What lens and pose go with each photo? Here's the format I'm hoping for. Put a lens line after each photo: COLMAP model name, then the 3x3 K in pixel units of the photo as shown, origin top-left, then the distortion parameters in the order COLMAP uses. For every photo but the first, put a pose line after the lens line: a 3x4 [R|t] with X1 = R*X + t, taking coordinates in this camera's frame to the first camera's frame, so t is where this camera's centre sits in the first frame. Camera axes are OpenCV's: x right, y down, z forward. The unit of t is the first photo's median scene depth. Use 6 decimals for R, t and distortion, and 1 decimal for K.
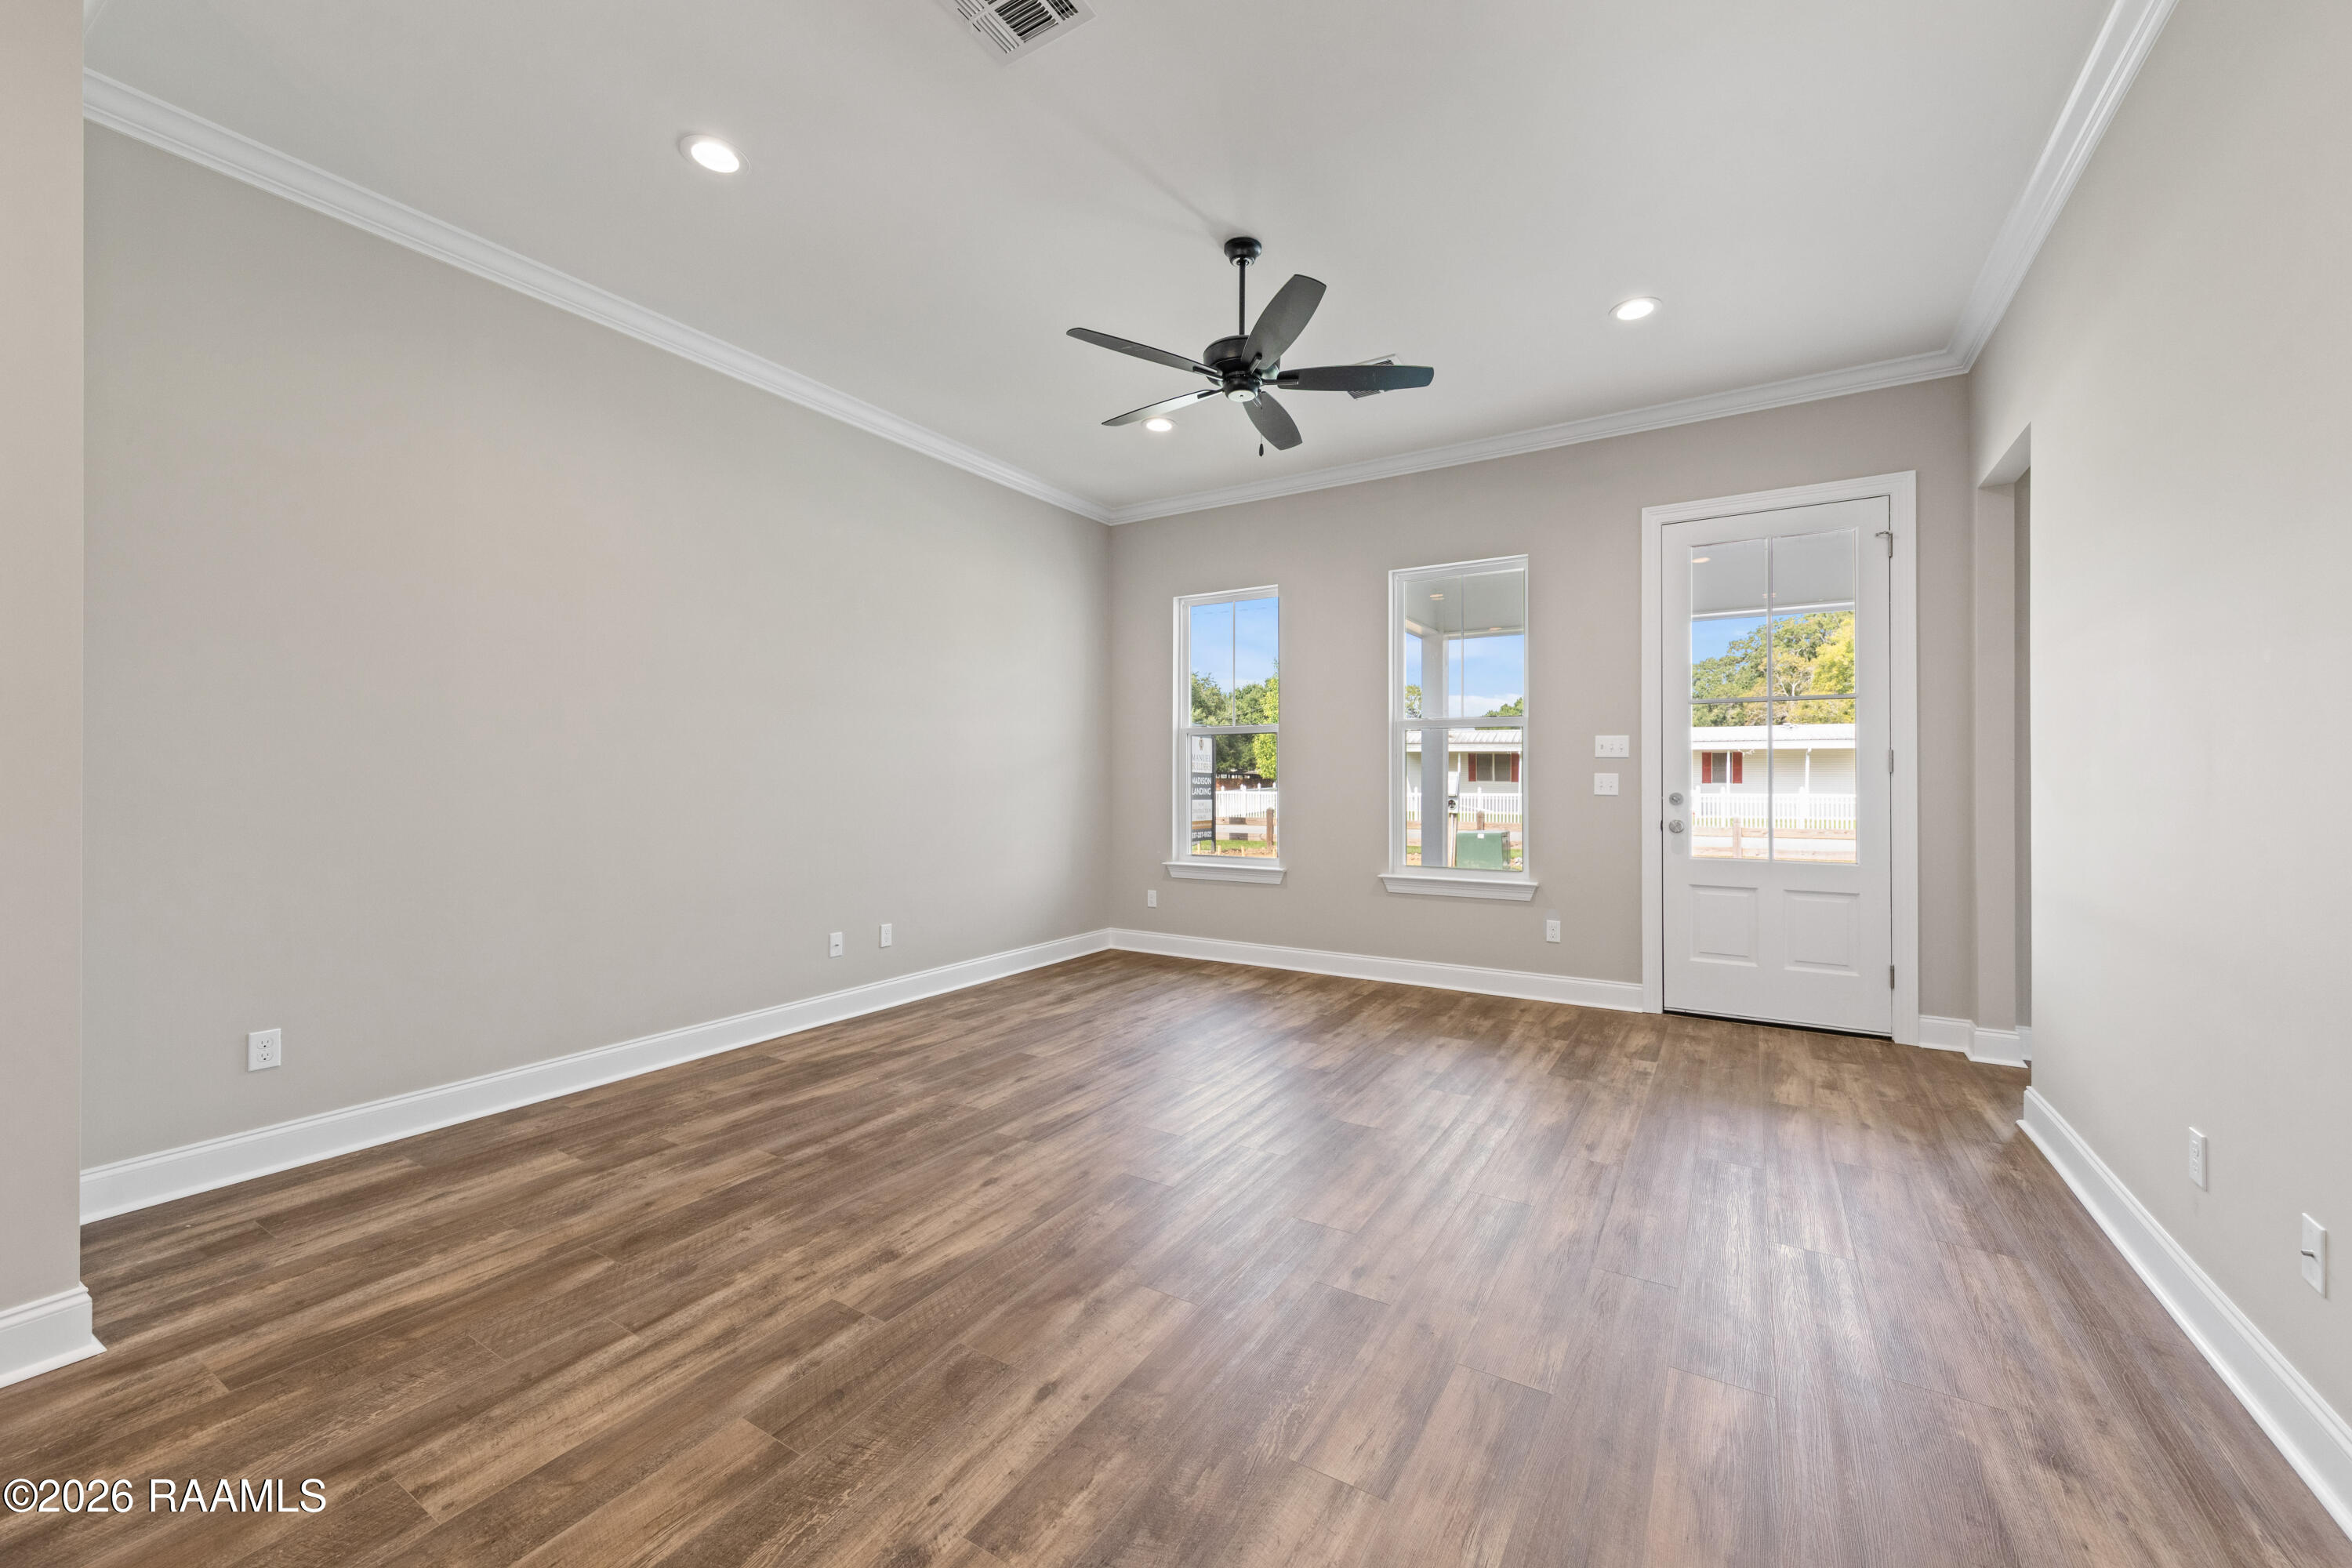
lens RADIAL K [[940.2, 0, 1164.6], [0, 940.2, 775.1], [0, 0, 1]] dist [0.010117, 0.000222]
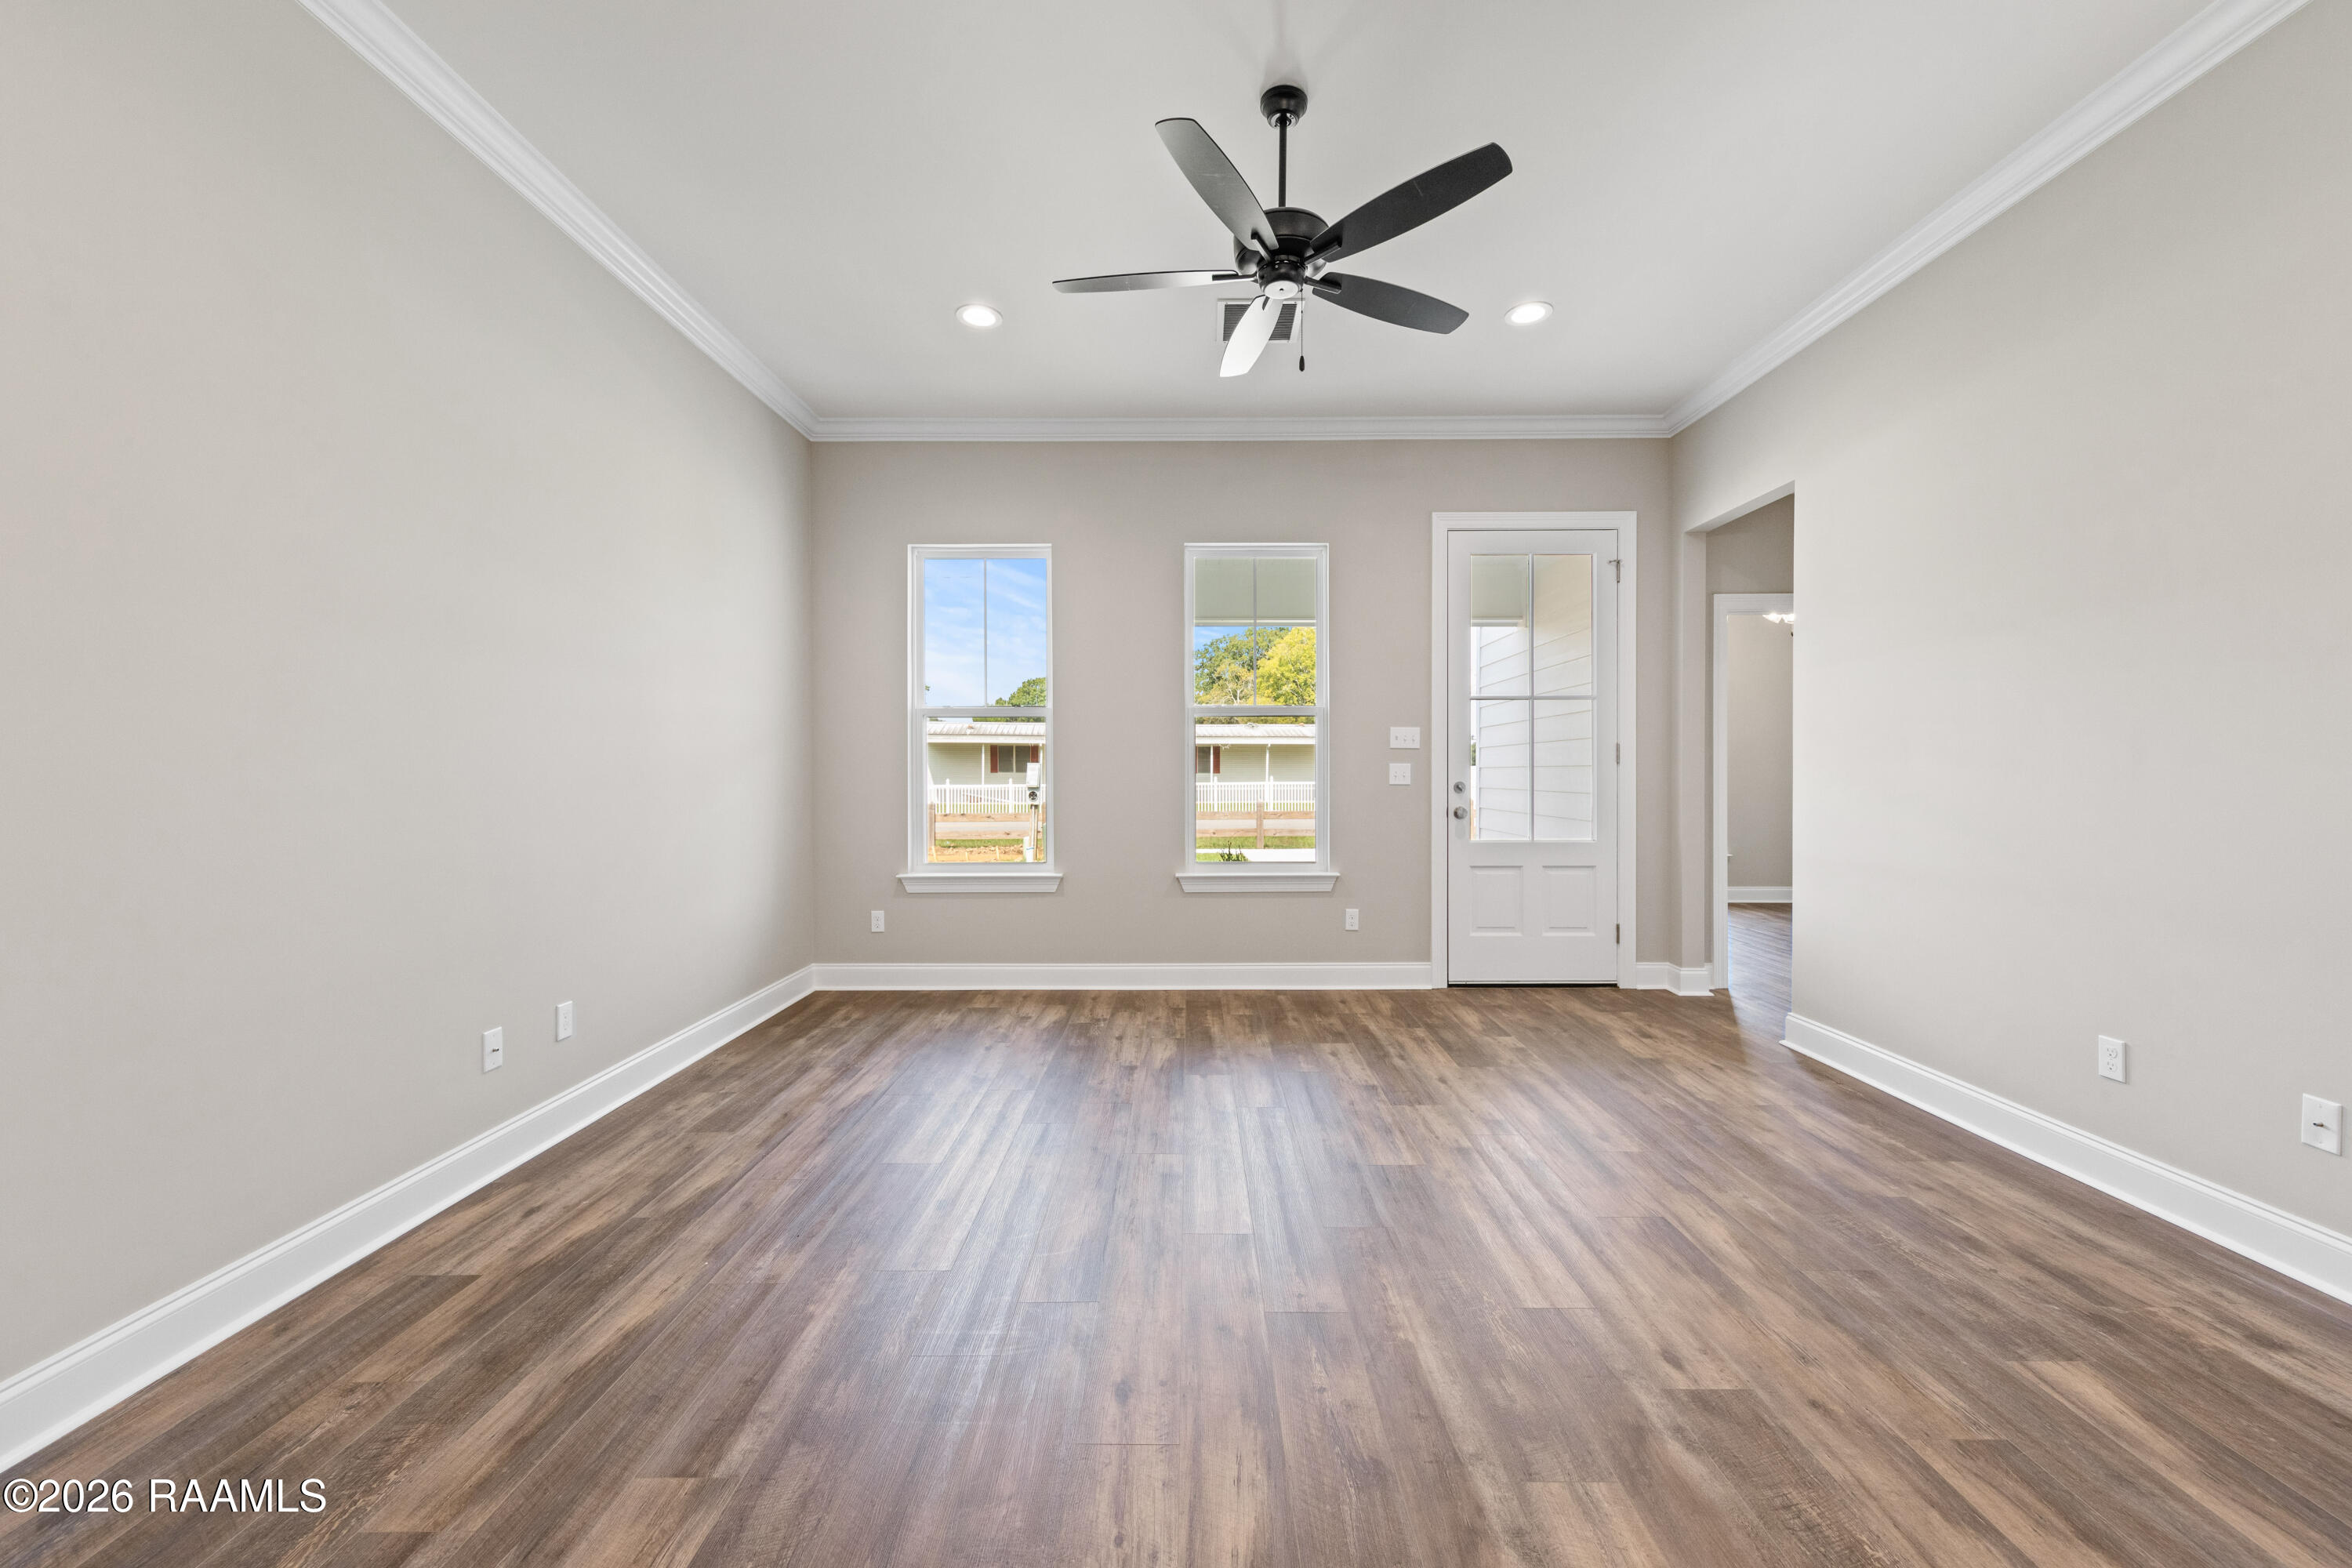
lens RADIAL K [[940.2, 0, 1186.6], [0, 940.2, 776.2], [0, 0, 1]] dist [0.010117, 0.000222]
pose [[0.846348, -0.007066, 0.532584, -0.290940], [0.001789, 0.999944, 0.010425, 0.000947], [-0.532628, -0.007870, 0.846313, 0.253801]]
